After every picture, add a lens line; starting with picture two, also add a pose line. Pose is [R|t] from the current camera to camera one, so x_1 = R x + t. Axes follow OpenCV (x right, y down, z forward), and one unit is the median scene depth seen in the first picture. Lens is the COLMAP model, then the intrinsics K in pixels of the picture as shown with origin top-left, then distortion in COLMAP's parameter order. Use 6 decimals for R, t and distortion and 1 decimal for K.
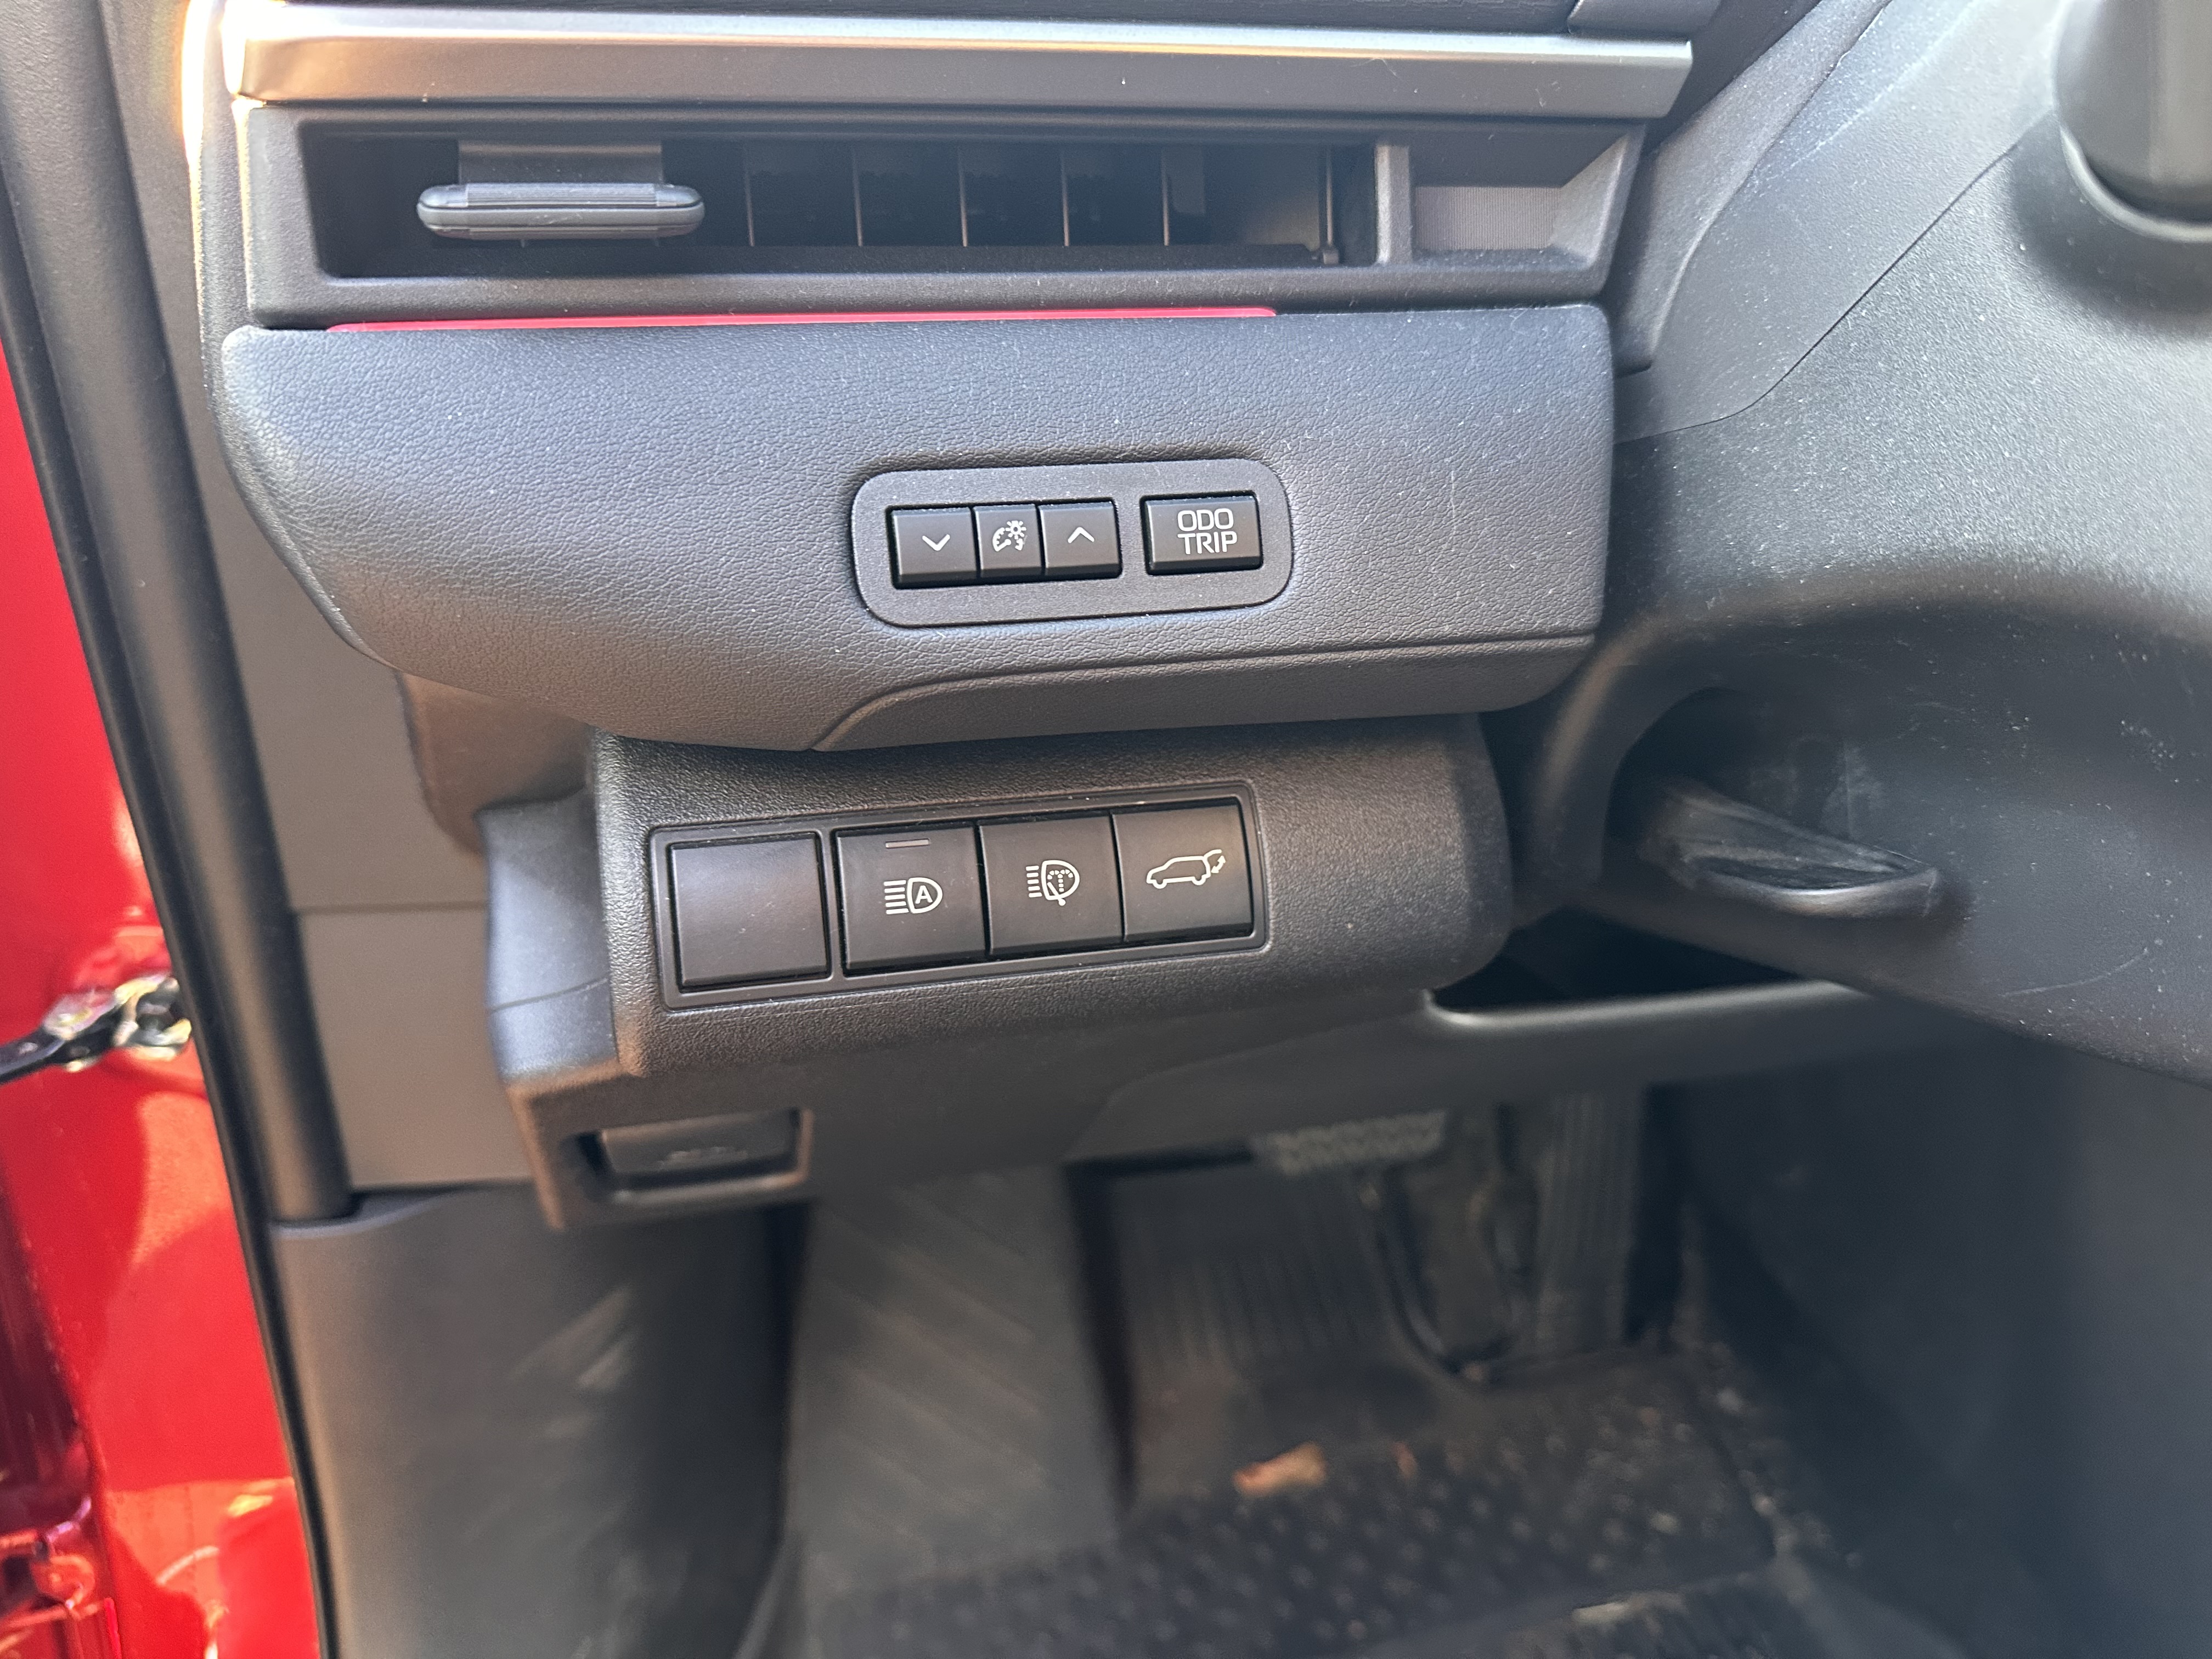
lens RADIAL K [[1578.6, 0, 1106.0], [0, 1578.6, 829.5], [0, 0, 1]] dist [0.155173, -0.365850]
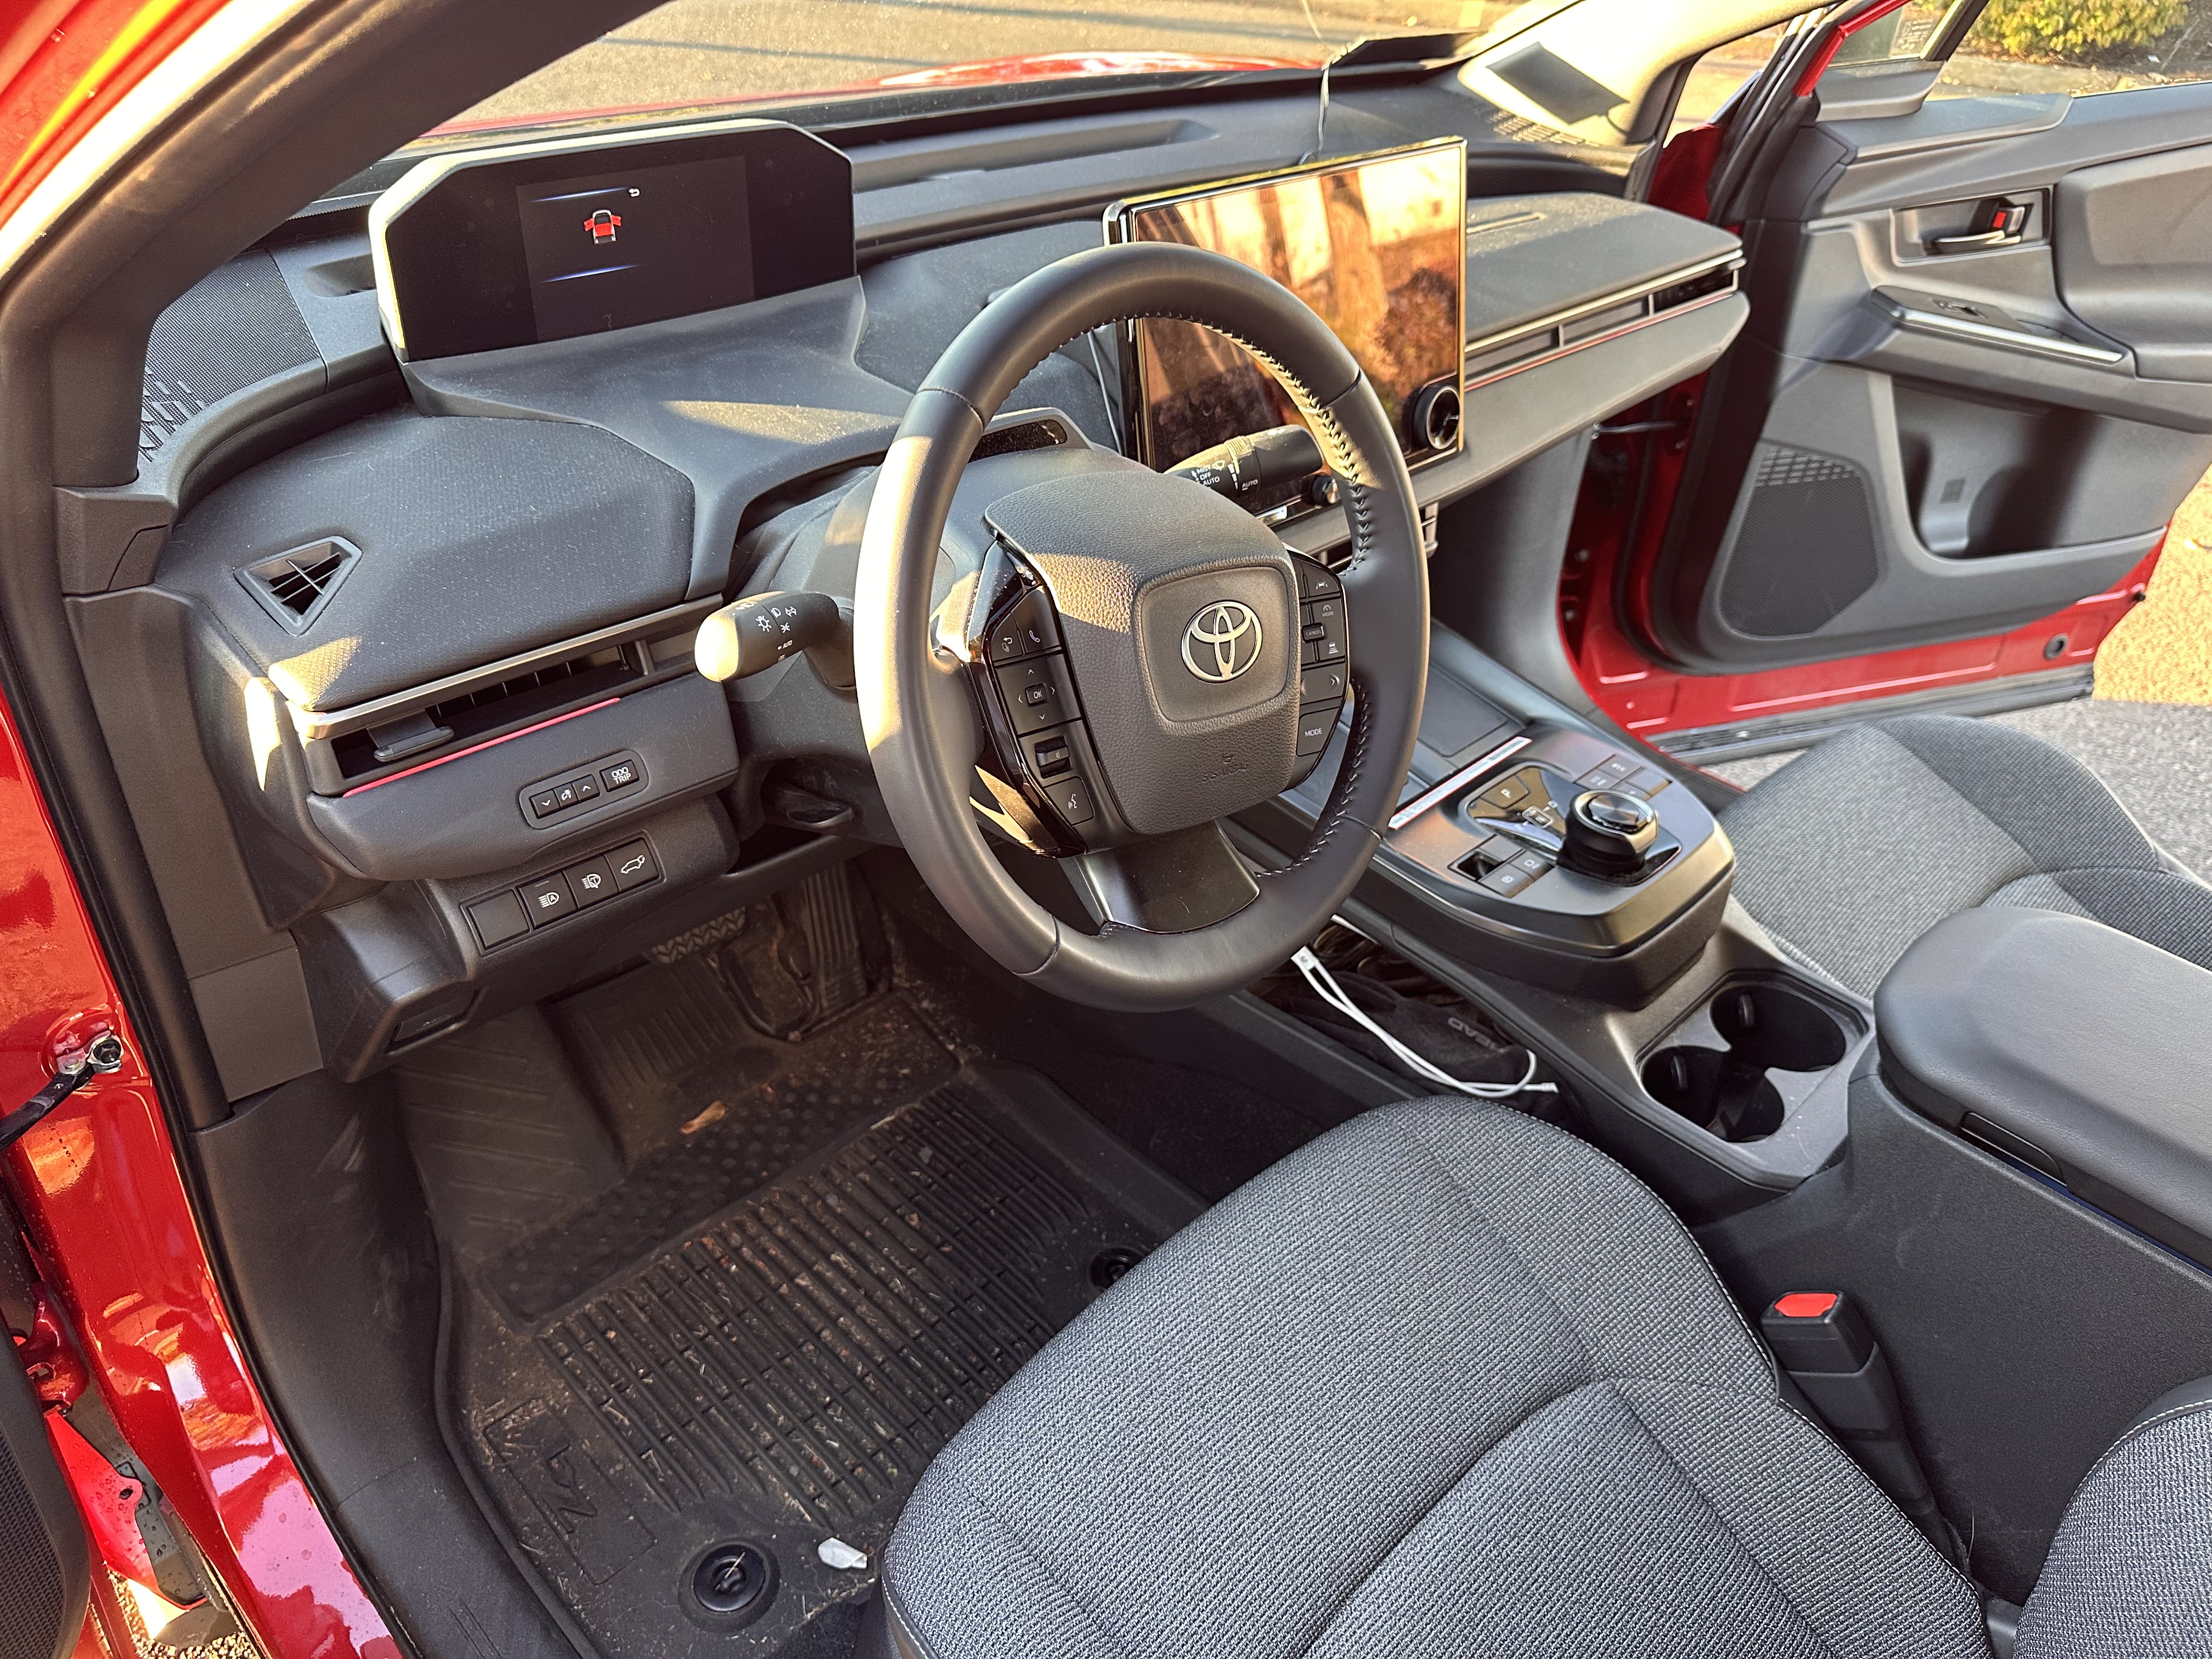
lens RADIAL K [[1578.6, 0, 1106.0], [0, 1578.6, 829.5], [0, 0, 1]] dist [0.155173, -0.365850]
pose [[0.869743, -0.273833, 0.410563, -0.194389], [0.214662, 0.959027, 0.184899, -0.200427], [-0.444372, -0.072682, 0.892889, -1.049449]]
